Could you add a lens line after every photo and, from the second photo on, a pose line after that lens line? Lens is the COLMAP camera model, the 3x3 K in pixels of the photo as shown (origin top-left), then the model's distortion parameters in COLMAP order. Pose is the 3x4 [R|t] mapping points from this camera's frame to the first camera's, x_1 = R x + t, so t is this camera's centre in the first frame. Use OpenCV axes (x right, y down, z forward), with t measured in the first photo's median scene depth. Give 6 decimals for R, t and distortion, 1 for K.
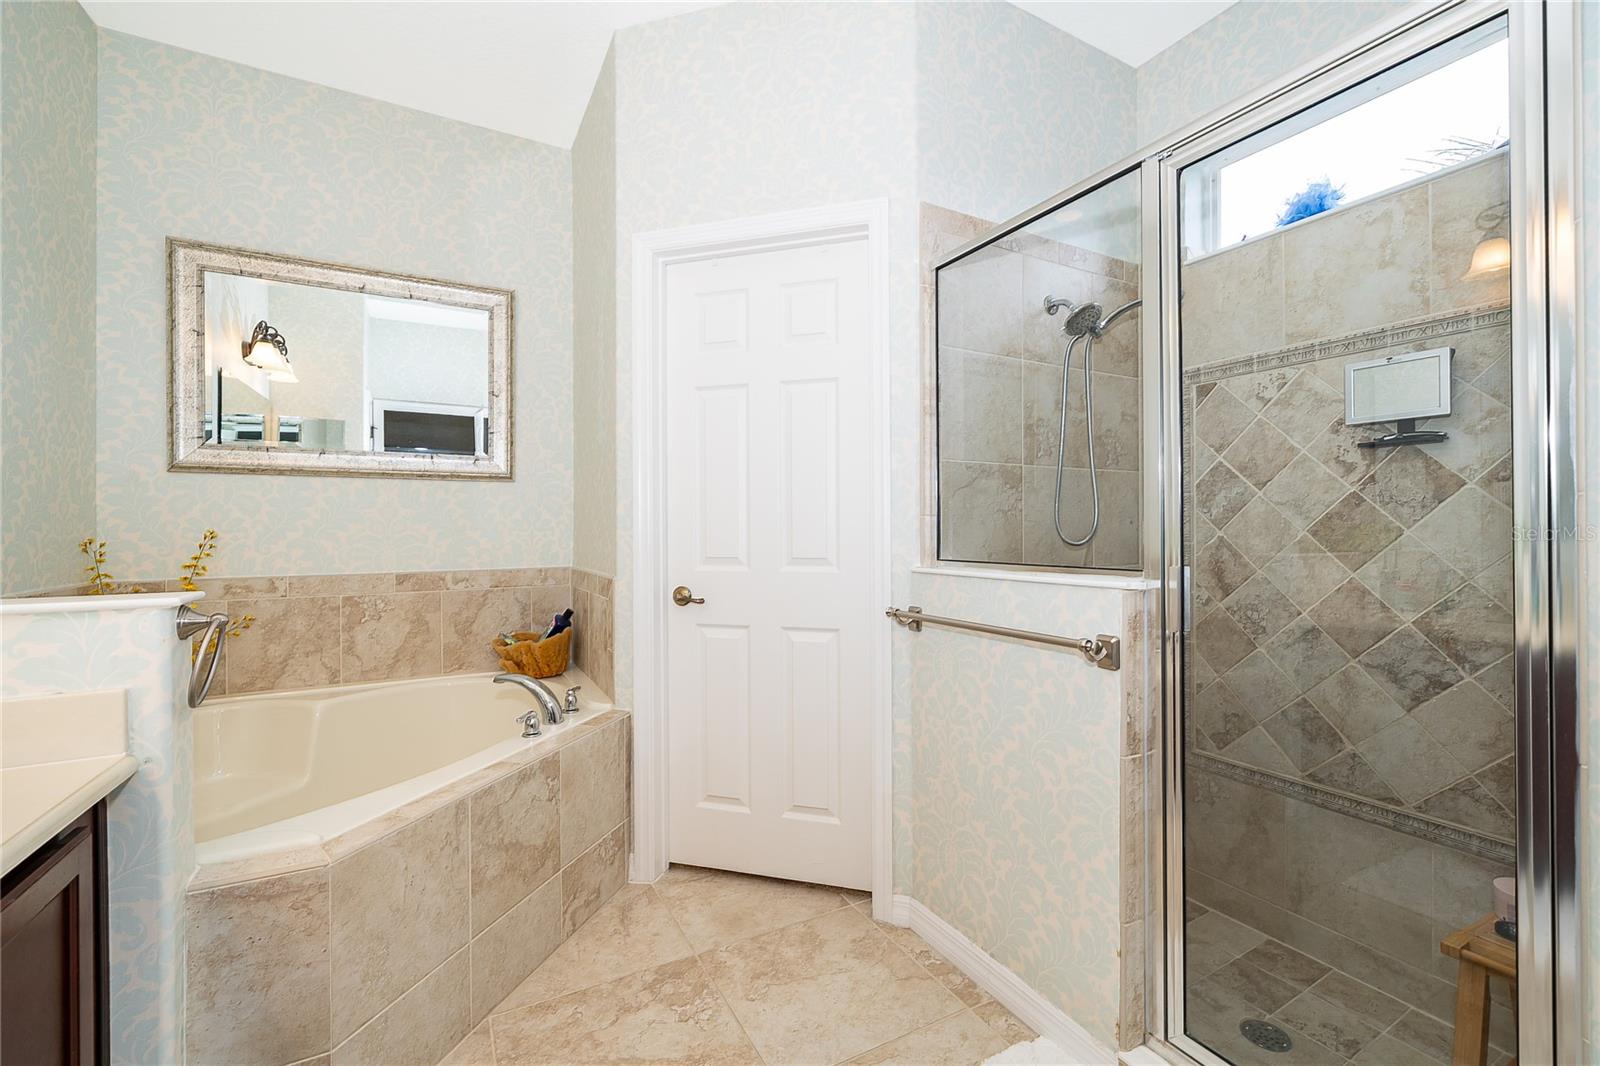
lens RADIAL K [[675.9, 0, 795.1], [0, 675.9, 528.9], [0, 0, 1]] dist [-0.002695, 0.000876]
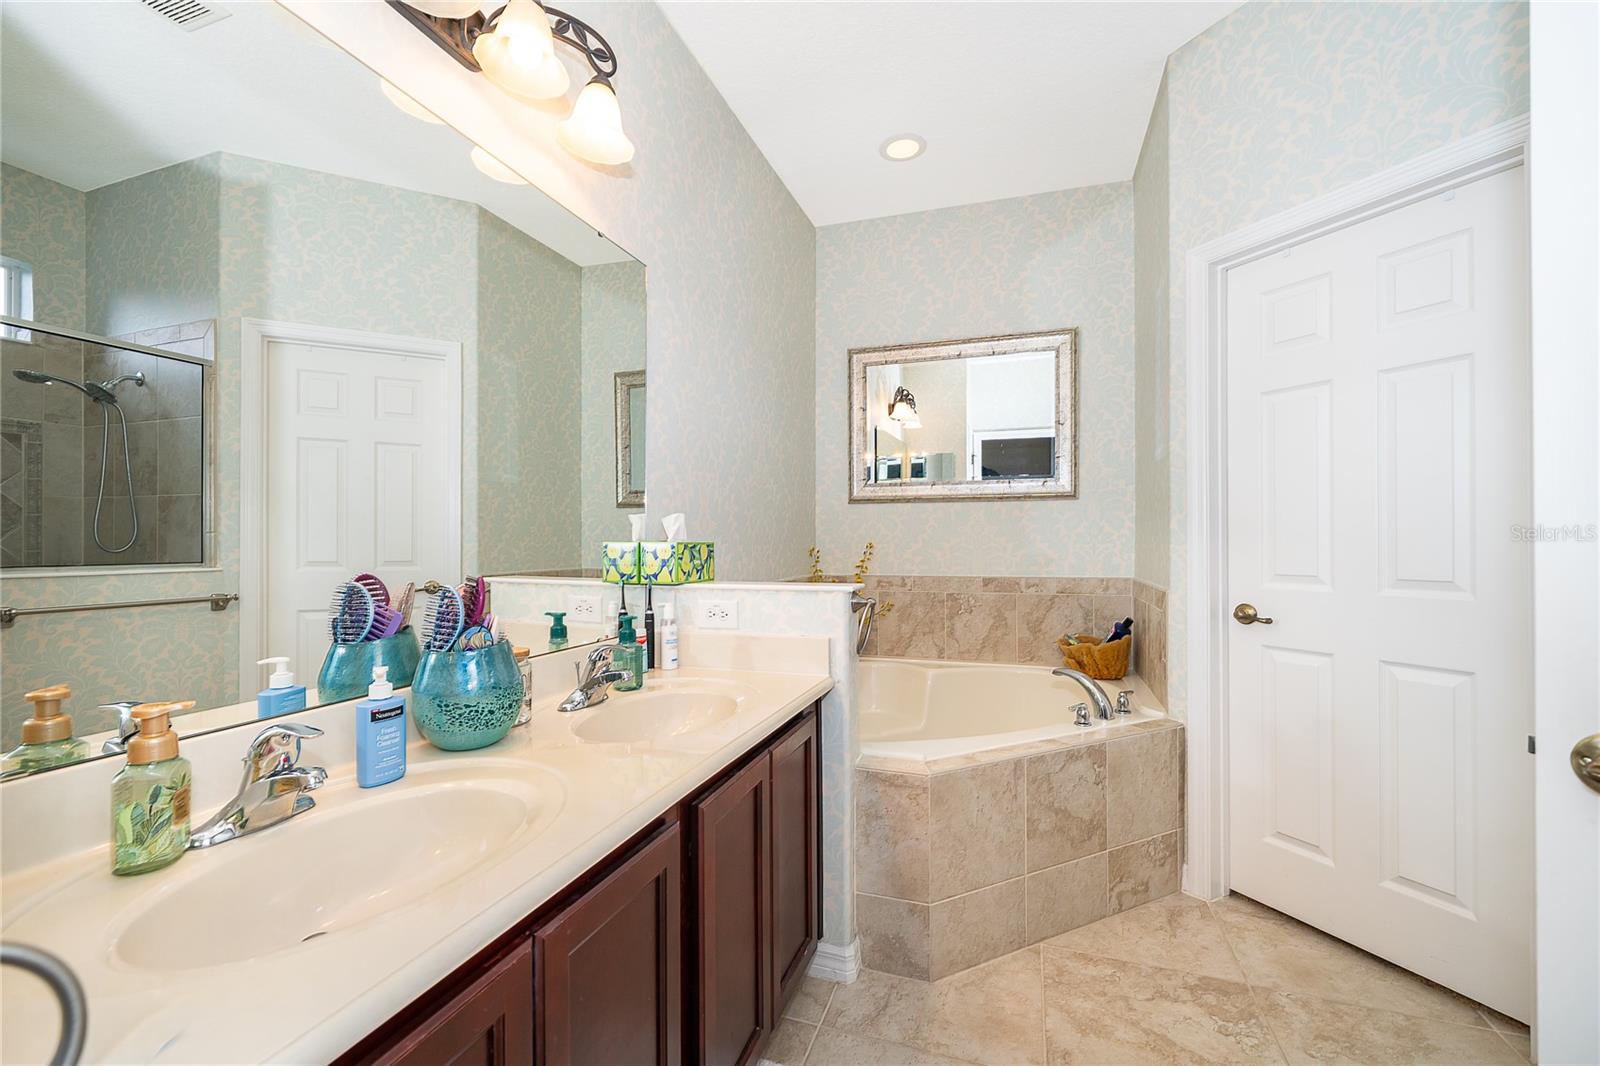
lens RADIAL K [[675.9, 0, 797.8], [0, 675.9, 536.5], [0, 0, 1]] dist [-0.002695, 0.000876]
pose [[0.677644, -0.000641, -0.735390, 0.108811], [0.000235, 1.000000, -0.000656, -0.009662], [0.735390, 0.000271, 0.677644, -0.111944]]
